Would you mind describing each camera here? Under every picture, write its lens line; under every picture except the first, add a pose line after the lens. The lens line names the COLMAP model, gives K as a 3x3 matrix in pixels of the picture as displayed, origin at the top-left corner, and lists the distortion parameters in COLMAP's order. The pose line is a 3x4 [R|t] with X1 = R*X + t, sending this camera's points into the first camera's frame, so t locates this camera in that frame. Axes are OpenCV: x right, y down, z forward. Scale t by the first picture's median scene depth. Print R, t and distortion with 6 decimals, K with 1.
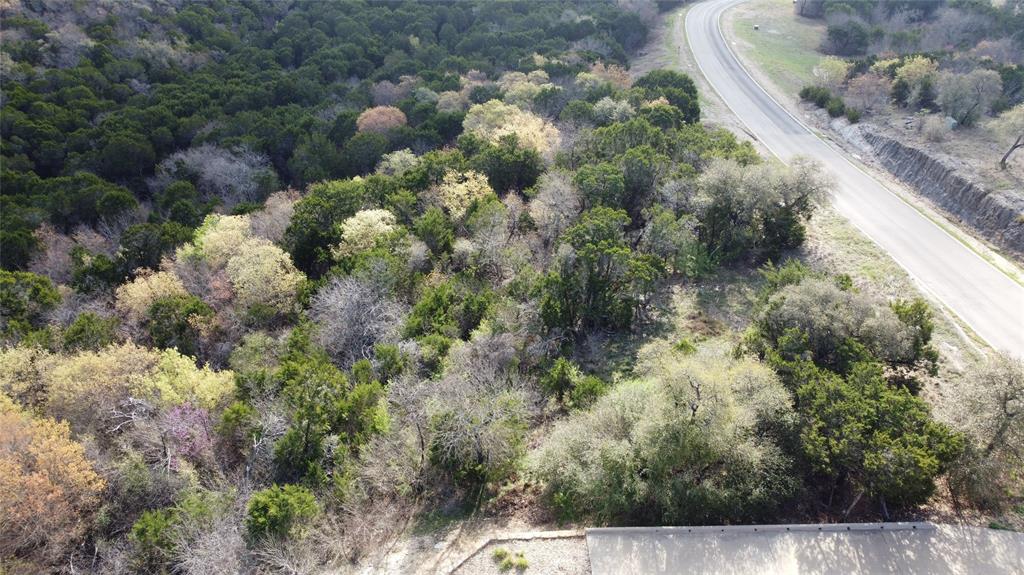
lens RADIAL K [[772.5, 0, 512.0], [0, 772.5, 287.5], [0, 0, 1]] dist [0.000743, -0.005740]
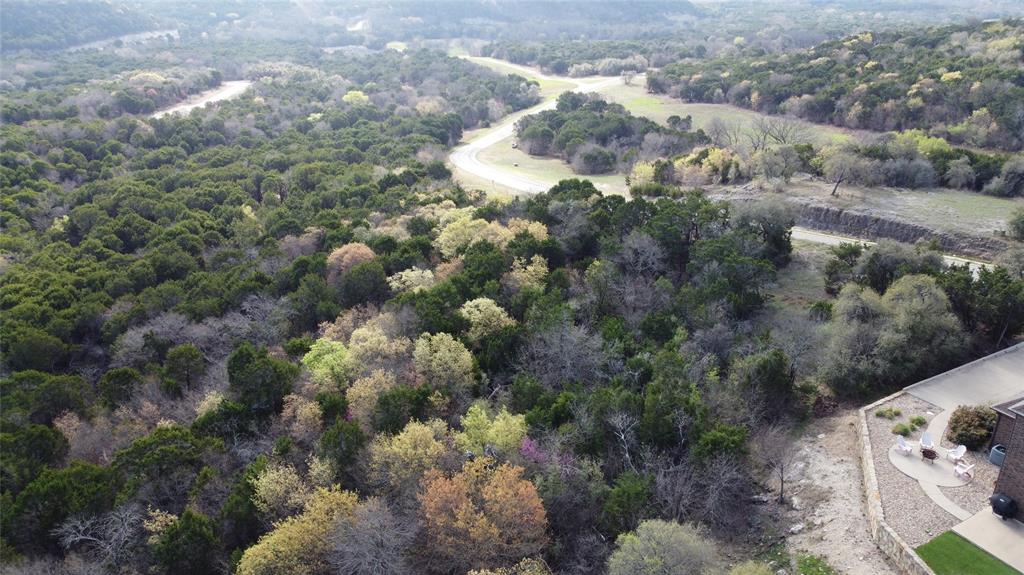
lens RADIAL K [[772.5, 0, 512.0], [0, 772.5, 287.5], [0, 0, 1]] dist [0.000743, -0.005740]
pose [[0.881328, -0.181777, 0.436139, -0.639684], [0.271798, 0.950073, -0.153257, 0.076639], [-0.386505, 0.253612, 0.886733, -0.058947]]
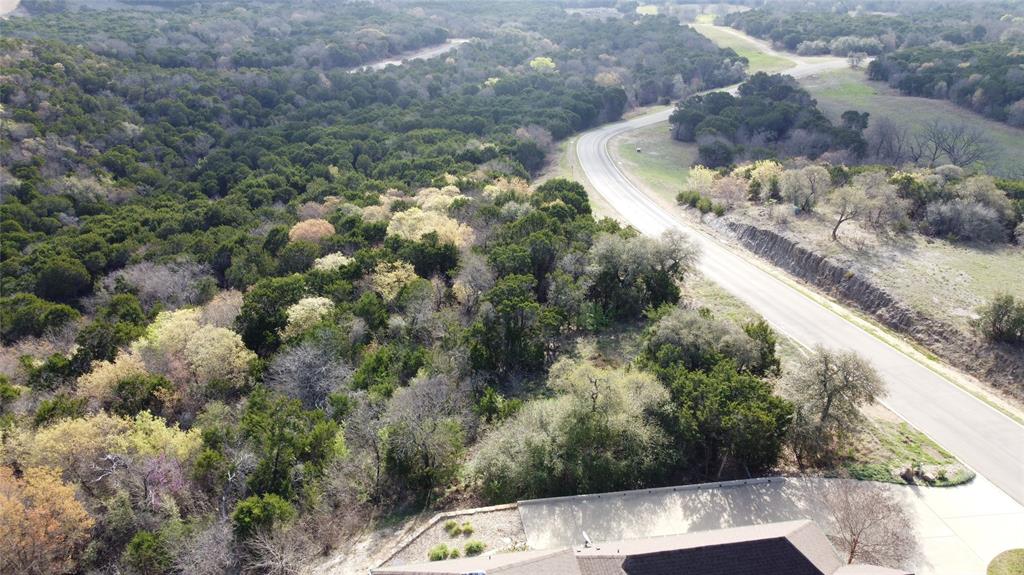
lens RADIAL K [[772.5, 0, 512.0], [0, 772.5, 287.5], [0, 0, 1]] dist [0.000743, -0.005740]
pose [[0.992236, -0.049916, 0.113909, -0.019718], [0.068482, 0.983846, -0.165398, 0.092685], [-0.103813, 0.171914, 0.979627, -0.146176]]
